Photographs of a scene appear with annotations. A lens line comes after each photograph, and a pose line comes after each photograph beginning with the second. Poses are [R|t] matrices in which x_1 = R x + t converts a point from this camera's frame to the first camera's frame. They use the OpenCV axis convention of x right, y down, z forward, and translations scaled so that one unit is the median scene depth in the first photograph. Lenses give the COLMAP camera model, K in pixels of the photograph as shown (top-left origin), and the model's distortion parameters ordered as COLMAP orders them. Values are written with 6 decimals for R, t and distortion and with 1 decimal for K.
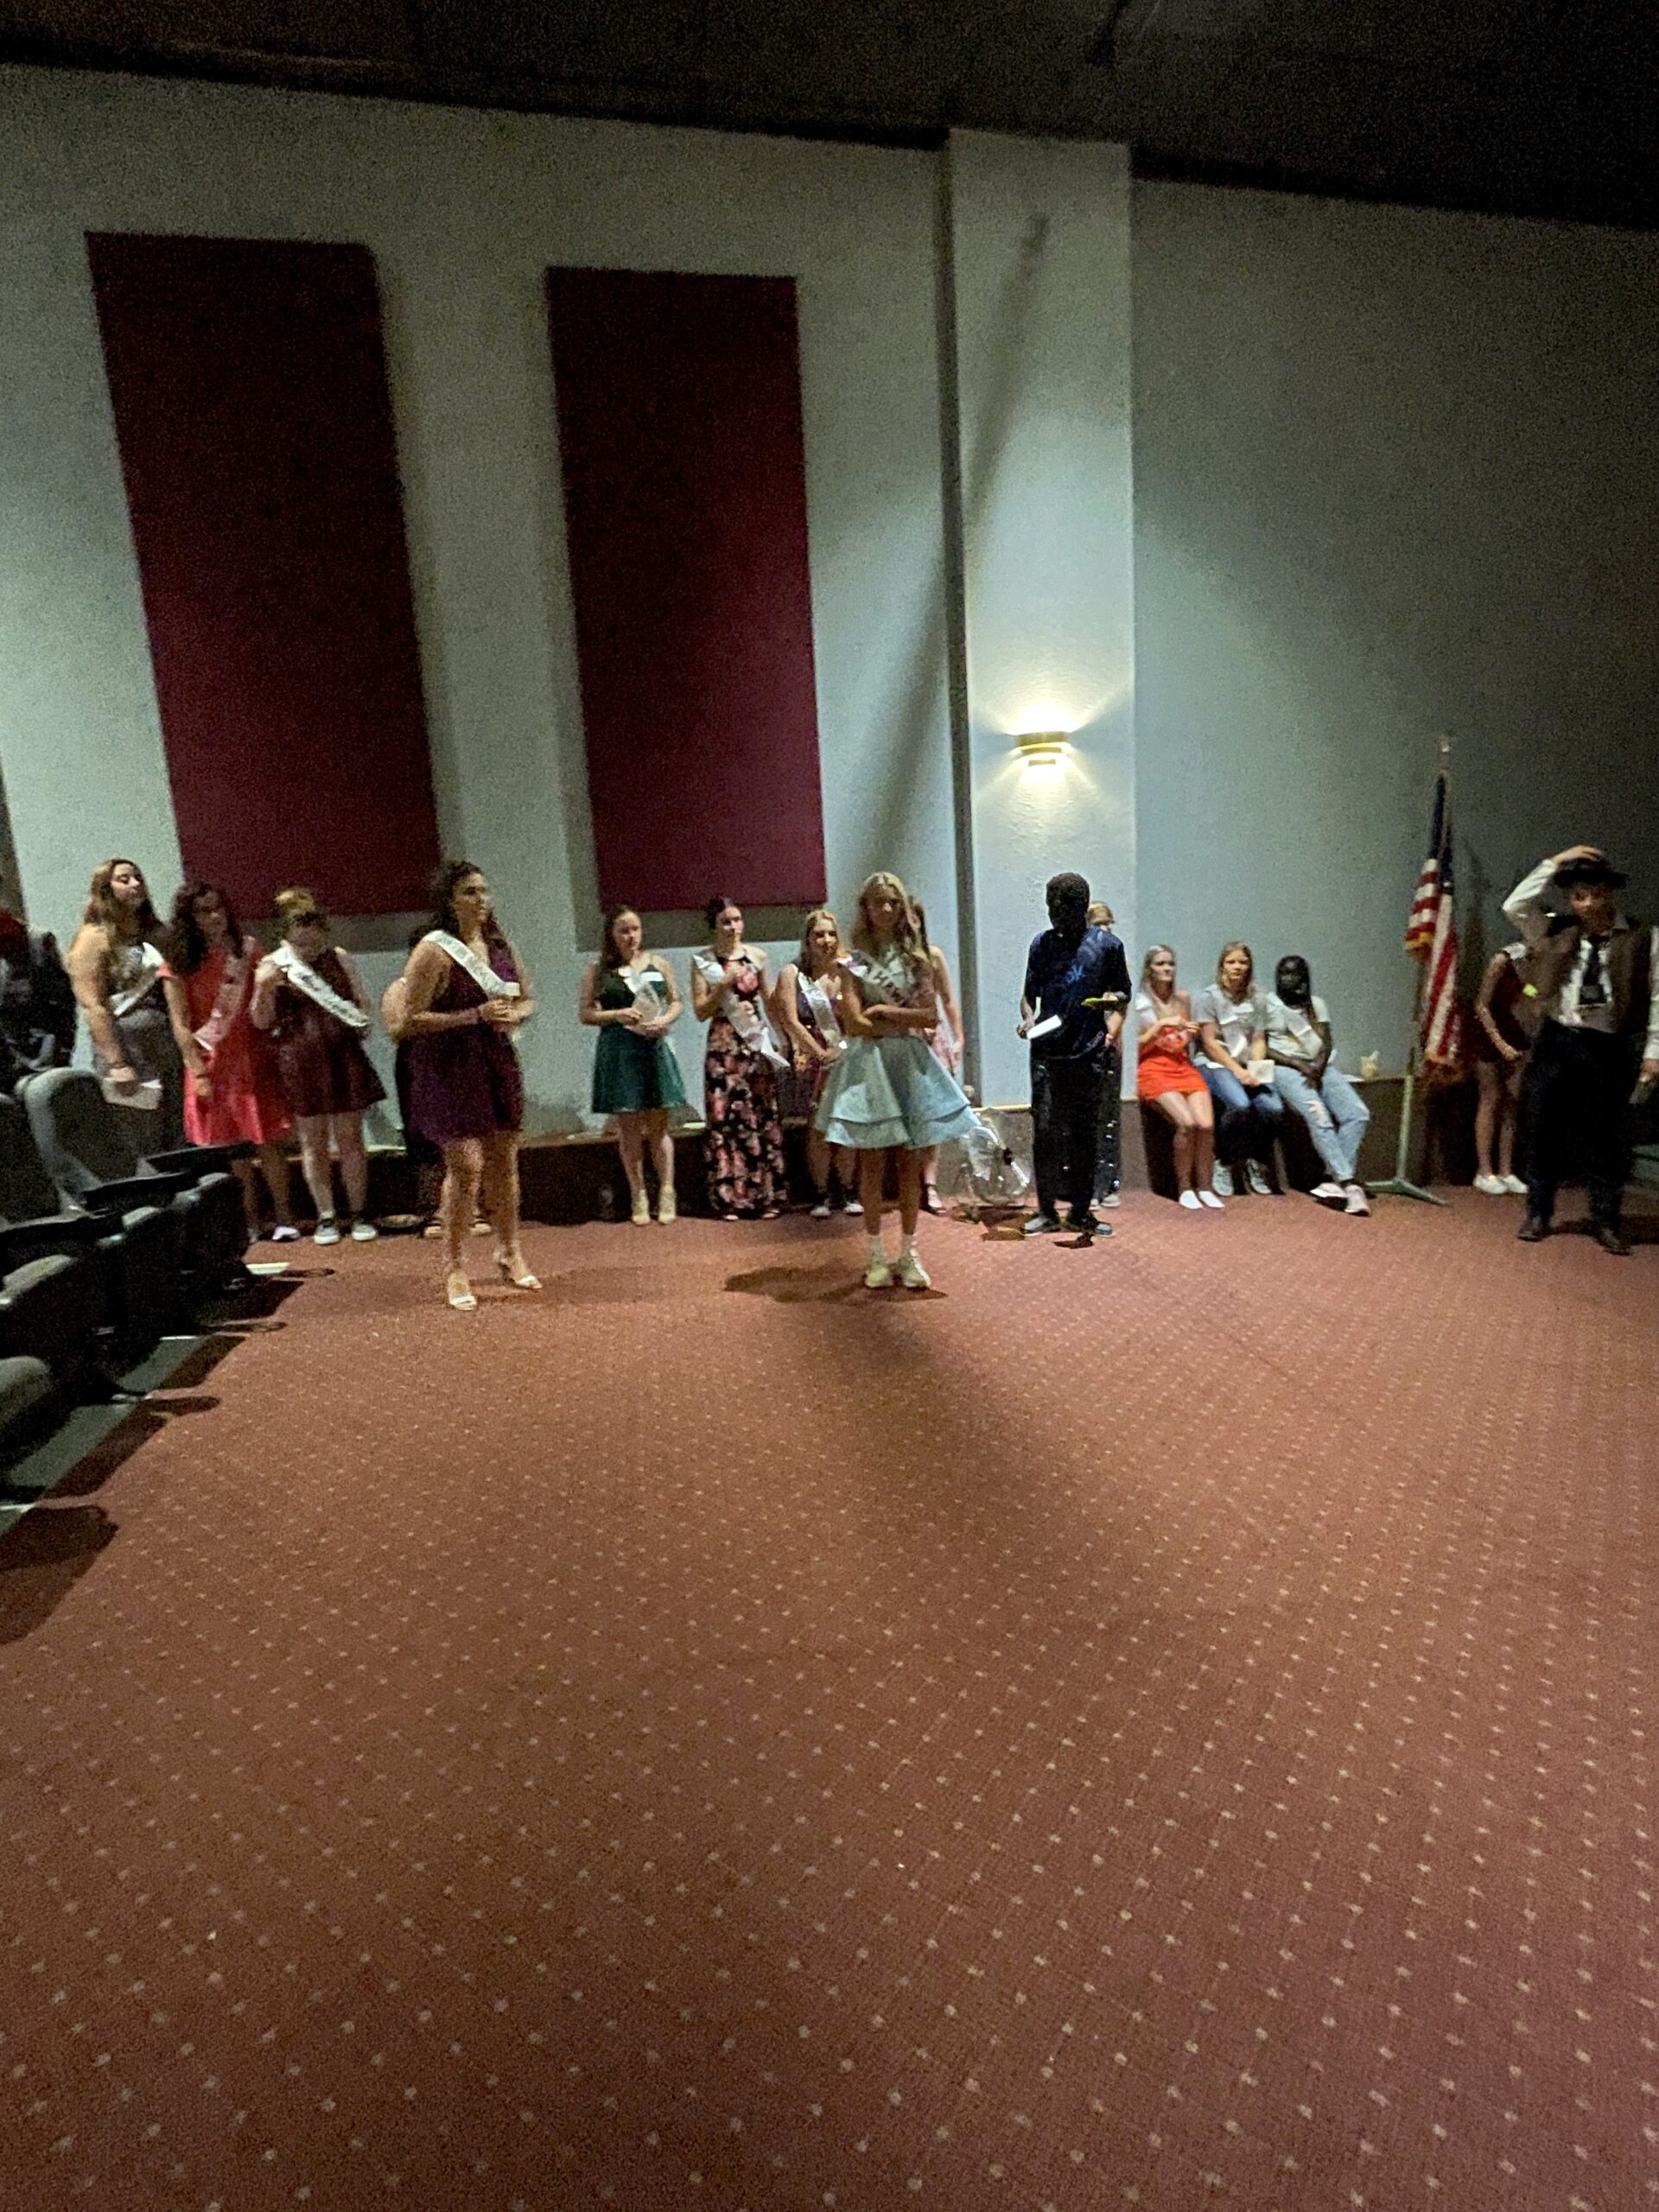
lens RADIAL K [[1095.7, 0, 821.0], [0, 1095.7, 1109.8], [0, 0, 1]] dist [-0.006081, 0.001688]
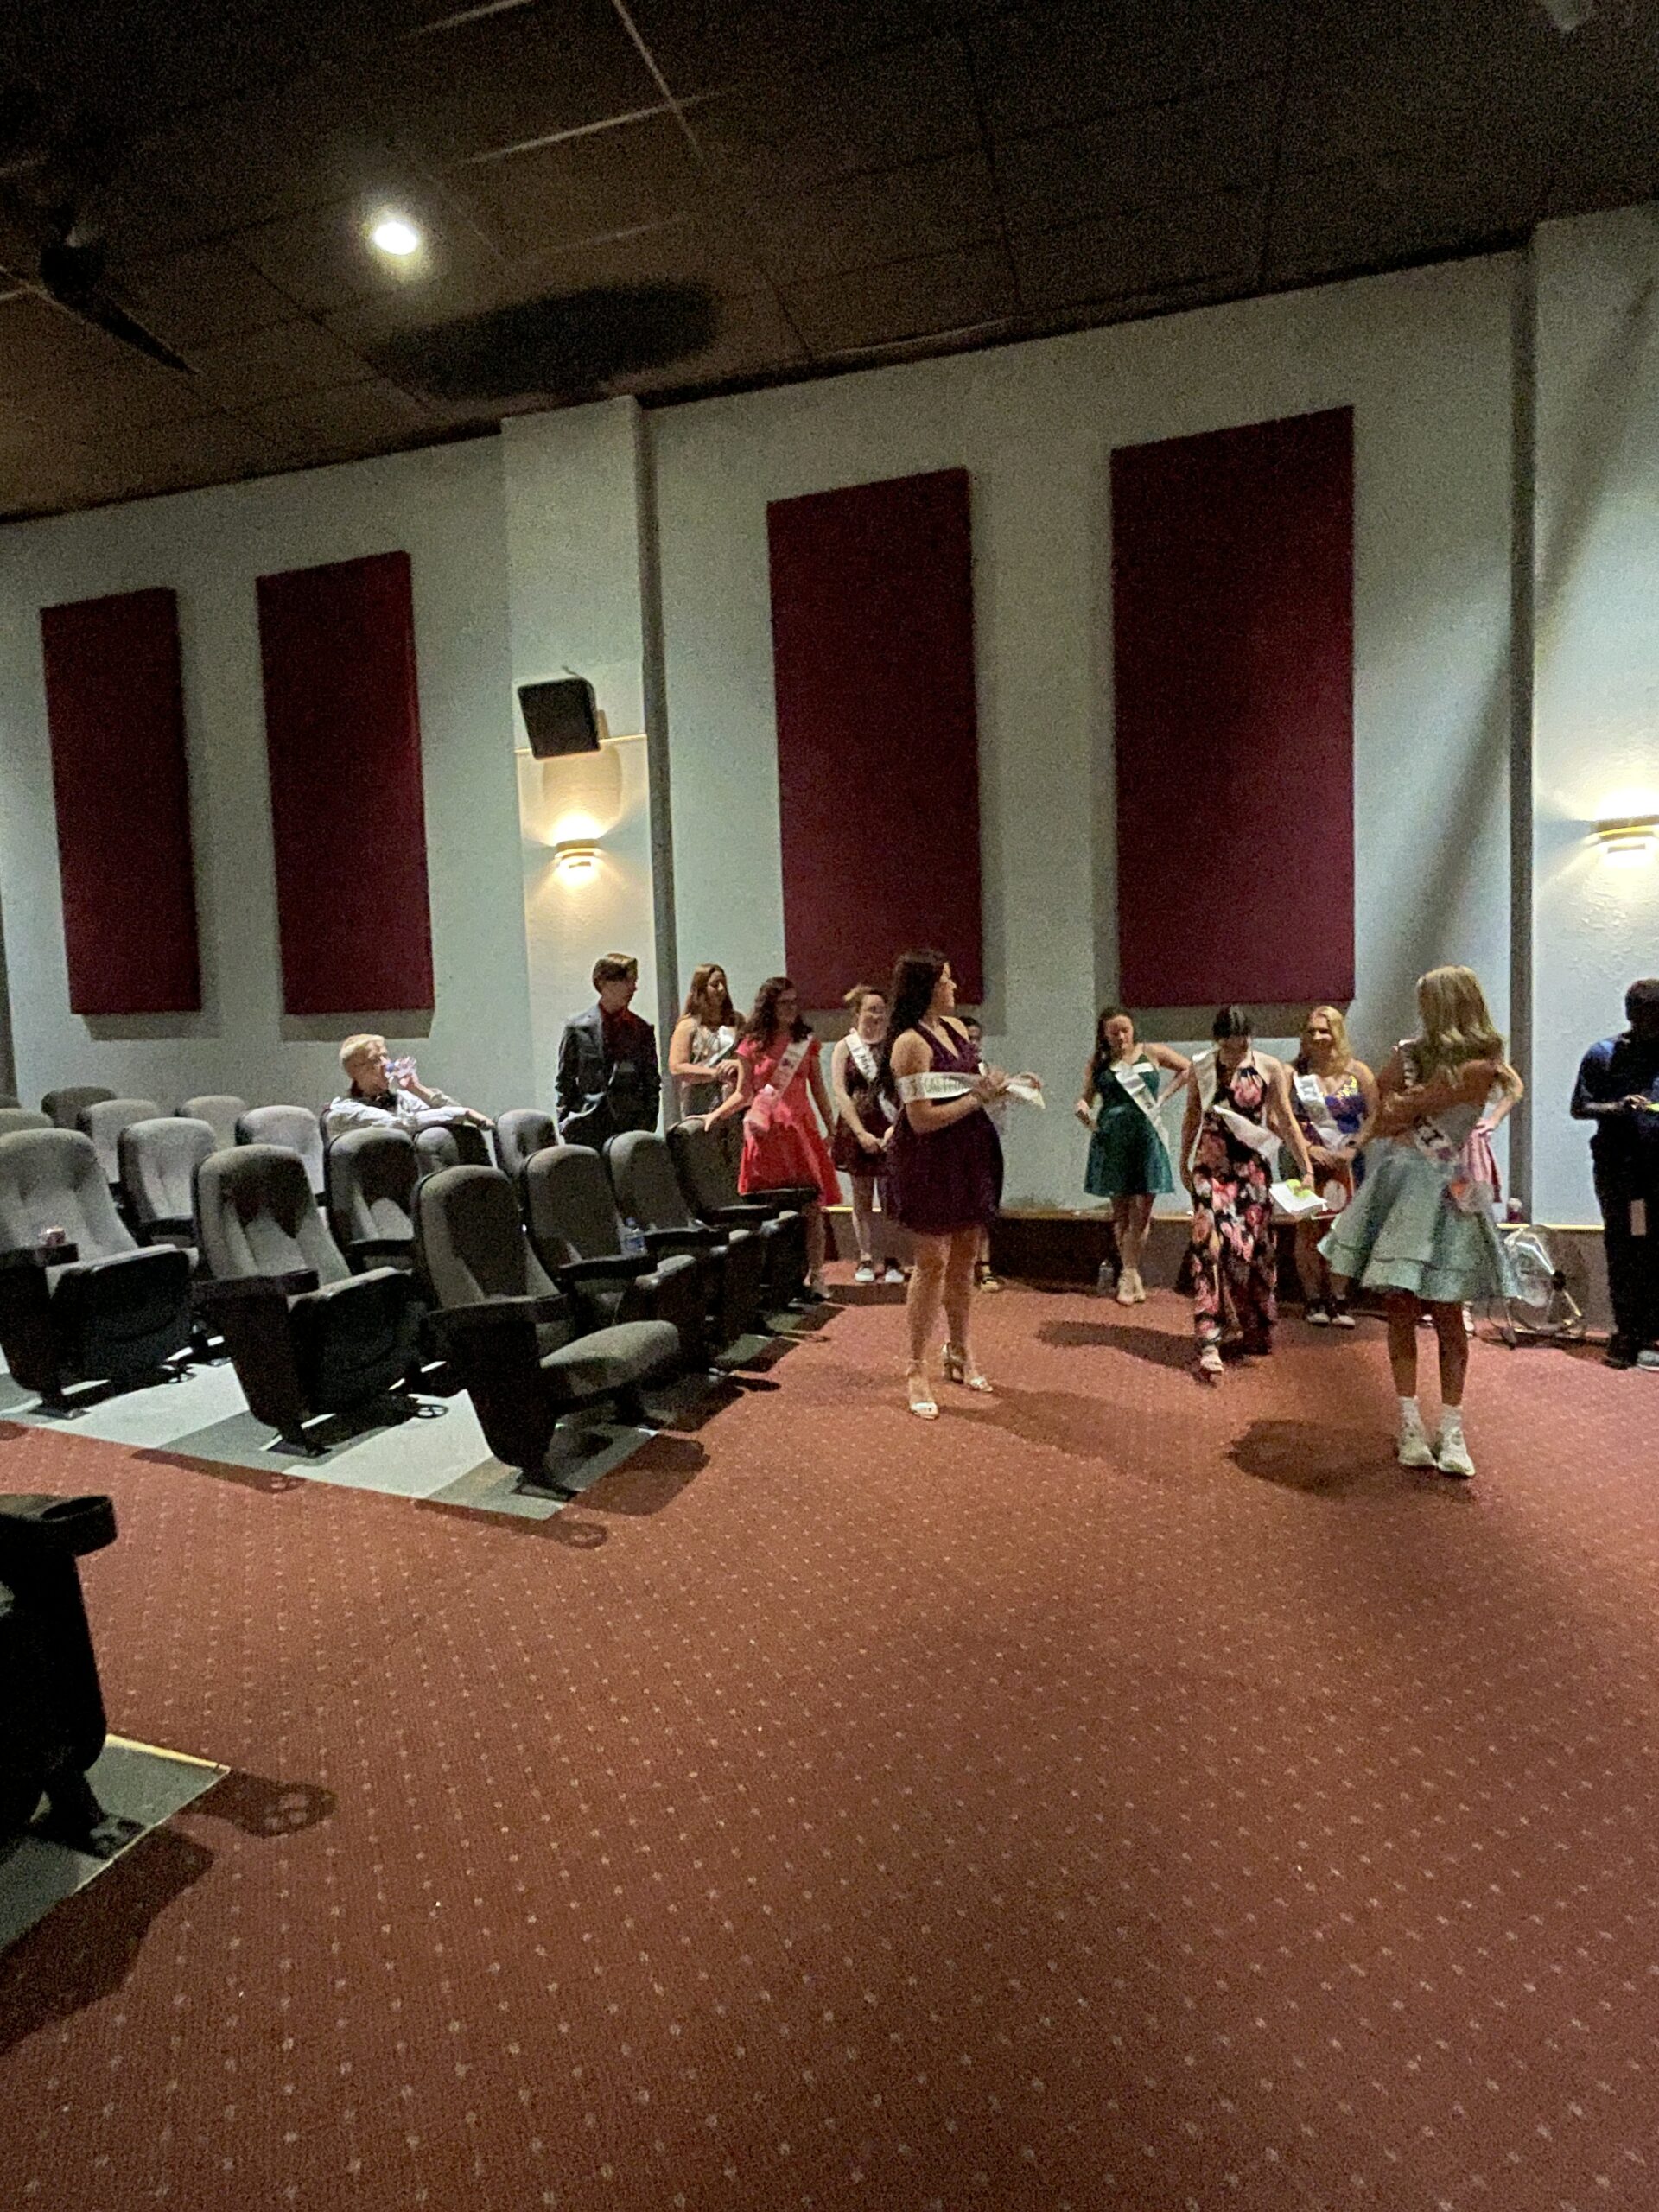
lens RADIAL K [[1095.7, 0, 827.5], [0, 1095.7, 1110.4], [0, 0, 1]] dist [-0.006081, 0.001688]
pose [[0.891819, 0.054471, -0.449102, 0.032684], [-0.089579, 0.994331, -0.057285, 0.009541], [0.443436, 0.091318, 0.891642, -0.085454]]
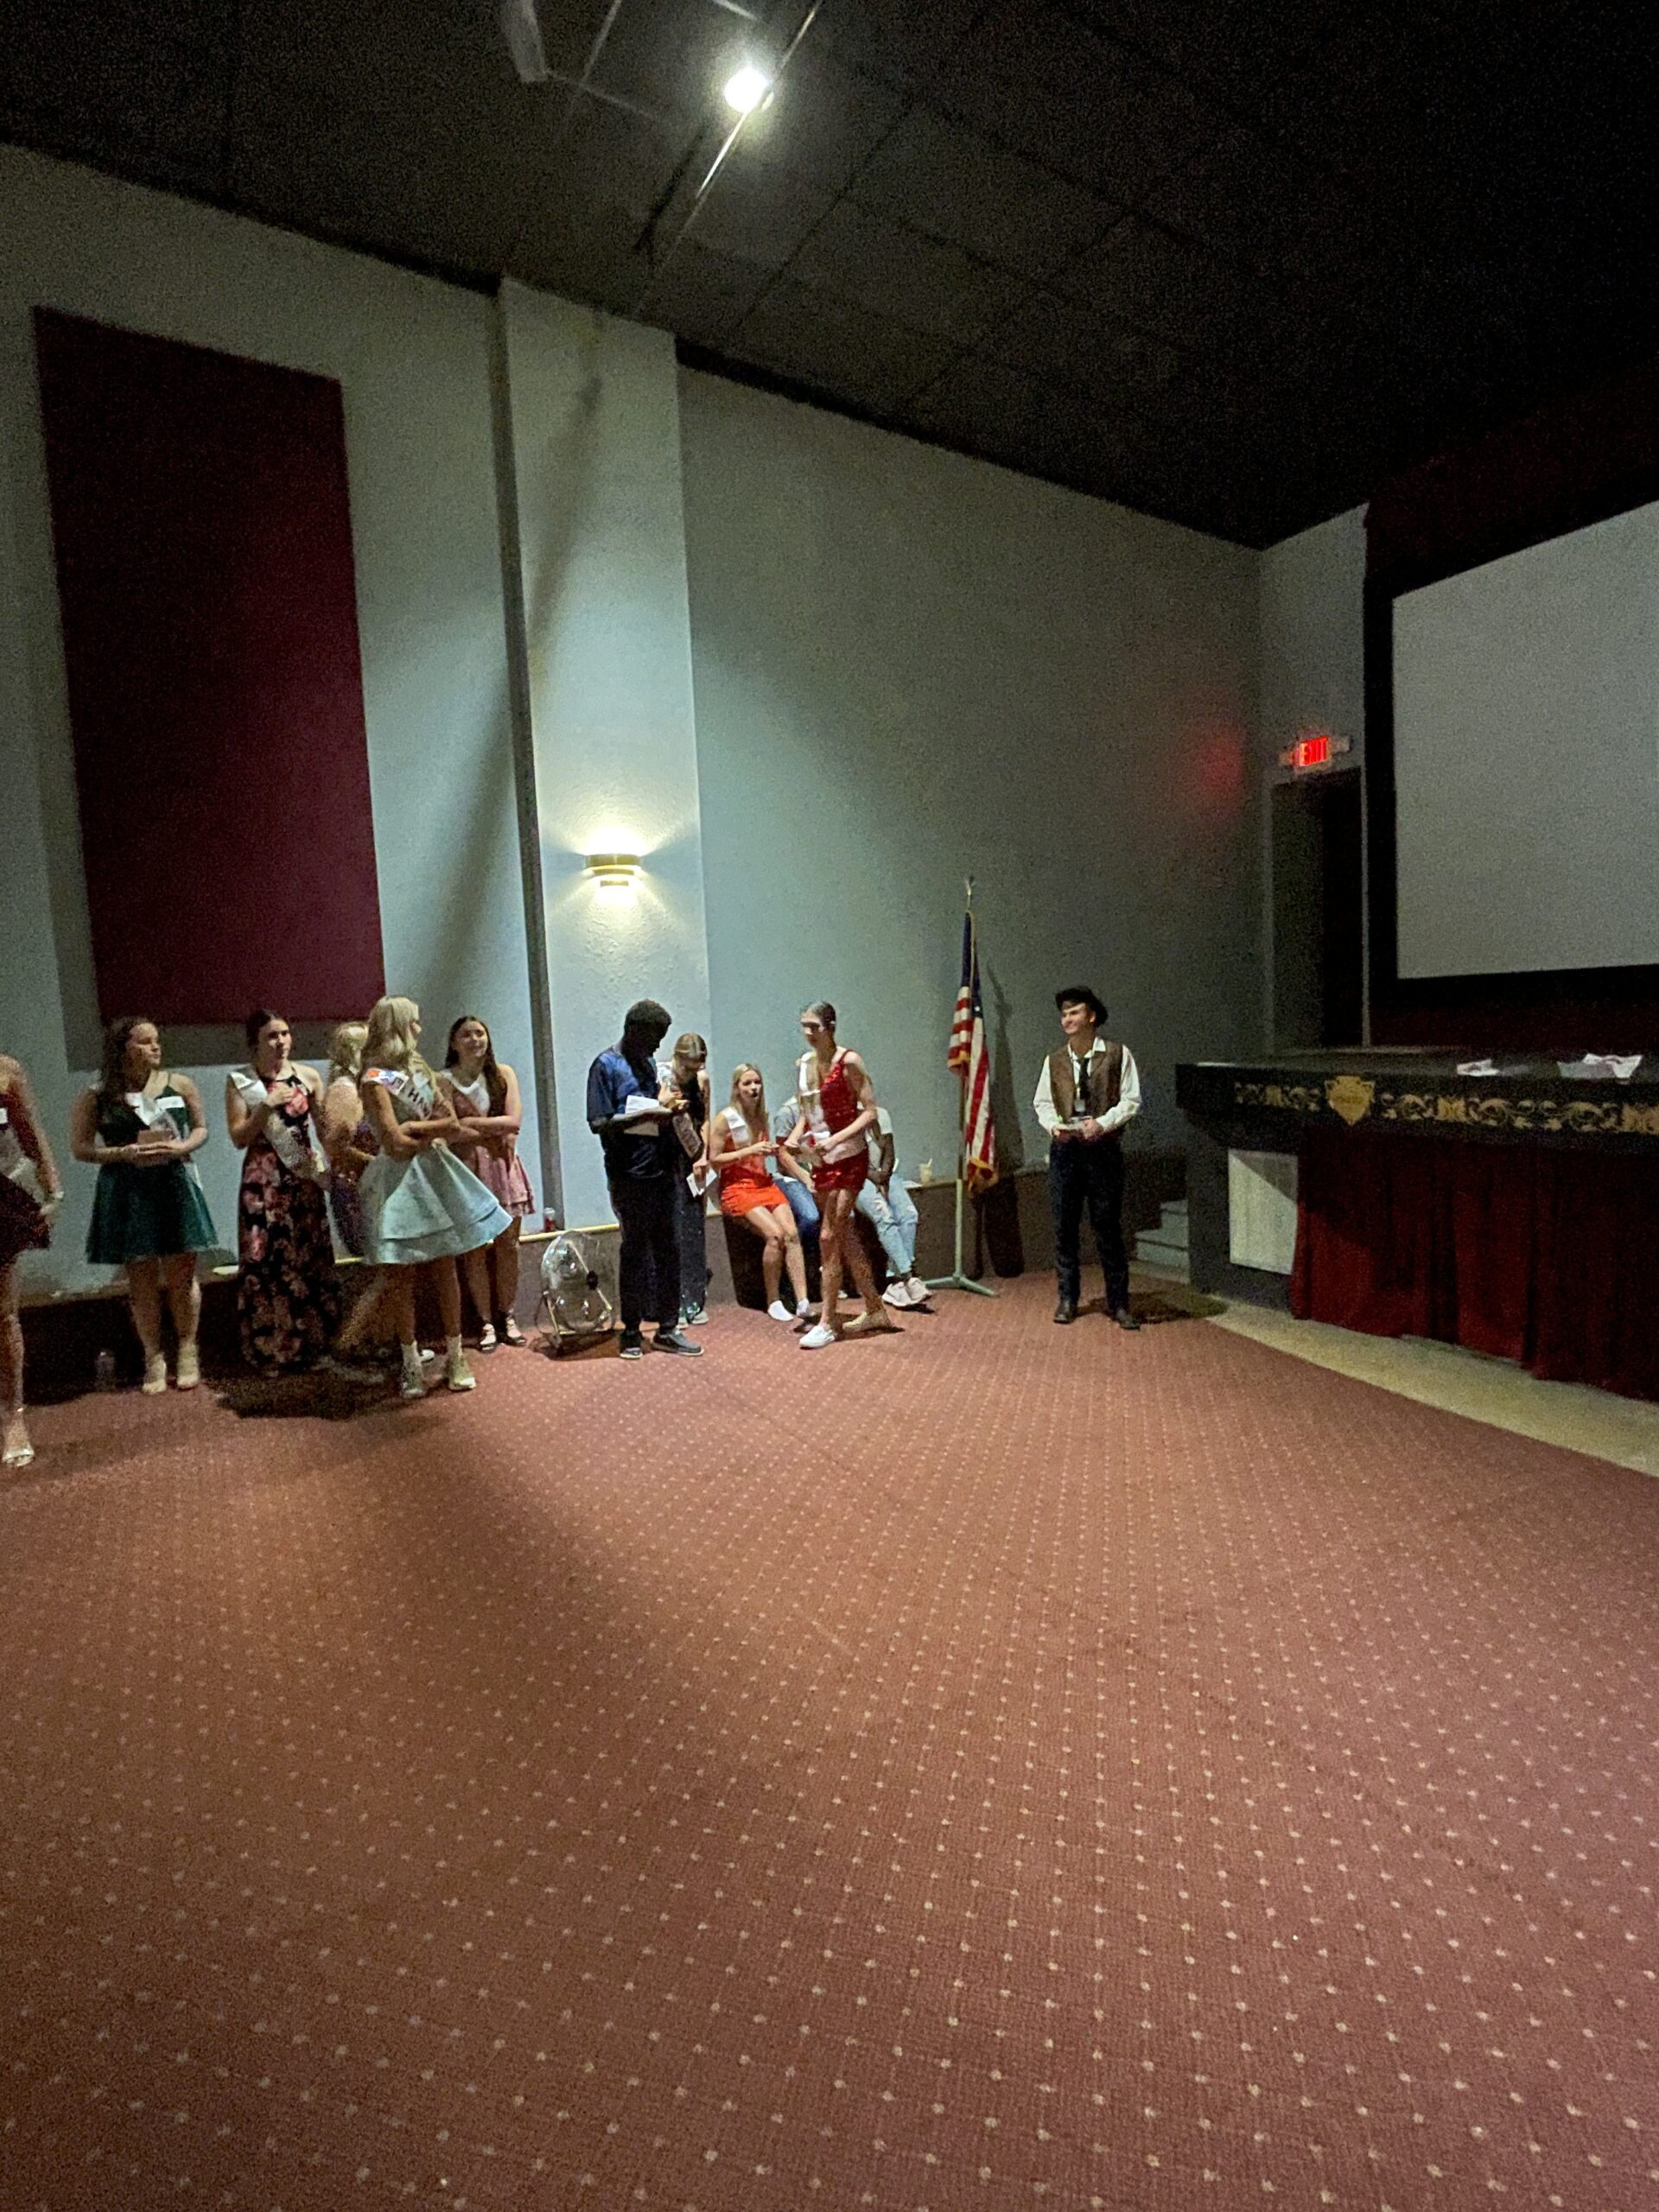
lens RADIAL K [[1095.7, 0, 822.5], [0, 1095.7, 1108.5], [0, 0, 1]] dist [-0.006081, 0.001688]
pose [[0.933983, -0.015211, 0.356995, 0.019425], [0.053279, 0.993853, -0.097046, -0.003281], [-0.353324, 0.109659, 0.929052, 0.018863]]
